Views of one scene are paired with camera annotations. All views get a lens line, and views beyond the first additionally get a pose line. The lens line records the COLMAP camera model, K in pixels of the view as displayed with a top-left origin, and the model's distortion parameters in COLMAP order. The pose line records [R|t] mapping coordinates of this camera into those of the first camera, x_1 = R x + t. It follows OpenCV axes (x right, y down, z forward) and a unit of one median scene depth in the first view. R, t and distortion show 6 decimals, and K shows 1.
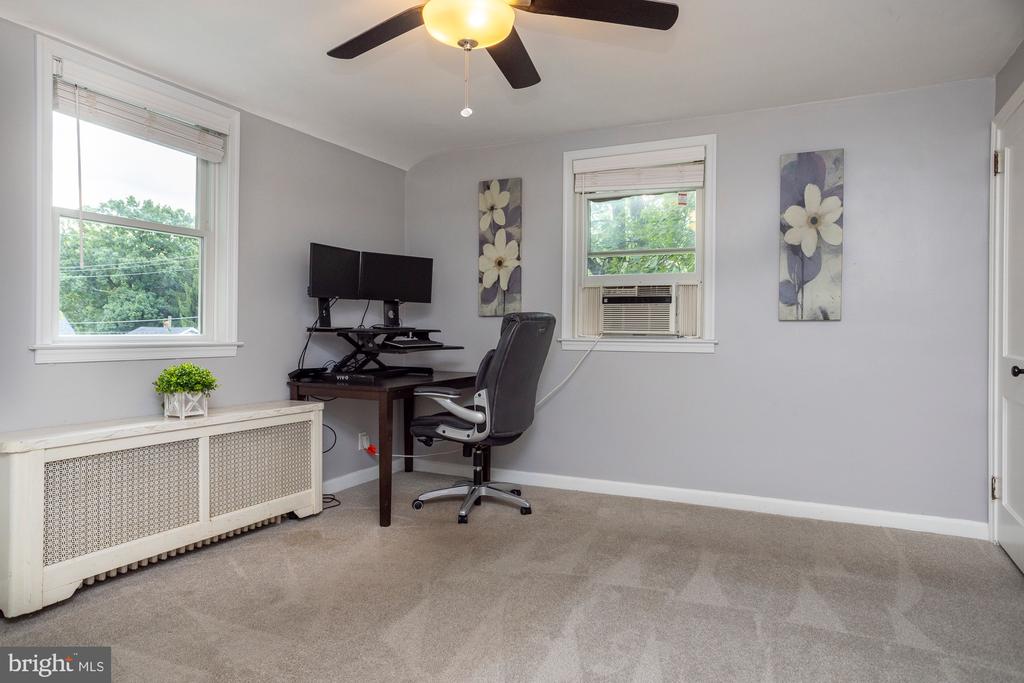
lens RADIAL K [[647.7, 0, 512.0], [0, 647.7, 341.5], [0, 0, 1]] dist [-0.026266, 0.001687]
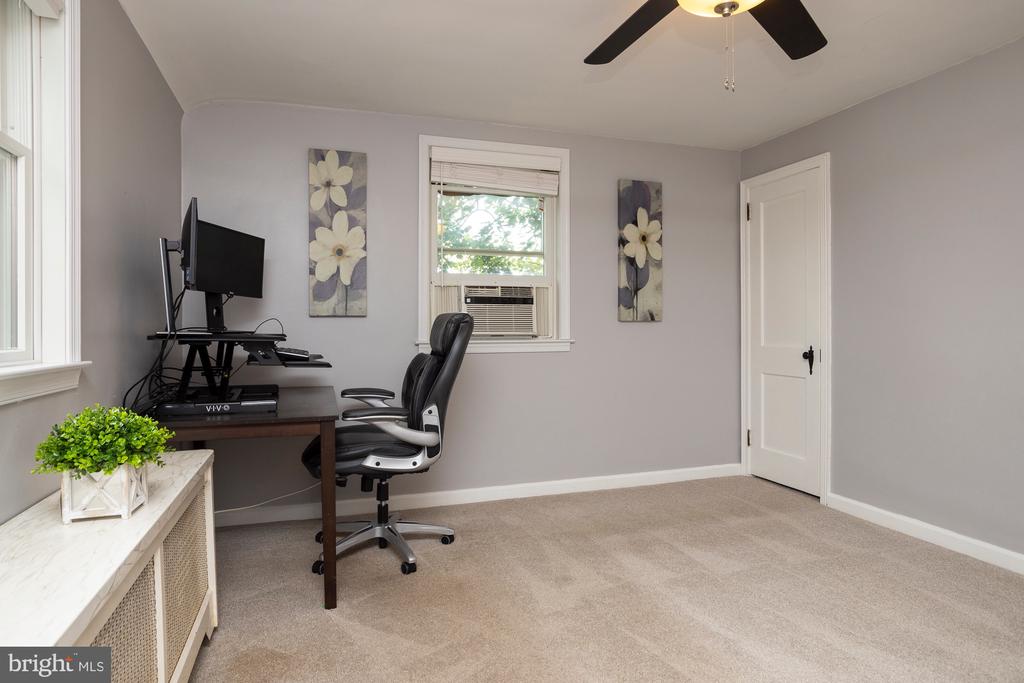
lens RADIAL K [[604.1, 0, 512.0], [0, 604.1, 341.5], [0, 0, 1]] dist [-0.032400, 0.000264]
pose [[0.708119, -0.024438, 0.705670, -0.468001], [0.023288, 0.999665, 0.011249, -0.011912], [-0.705709, 0.008468, 0.708452, 0.345791]]
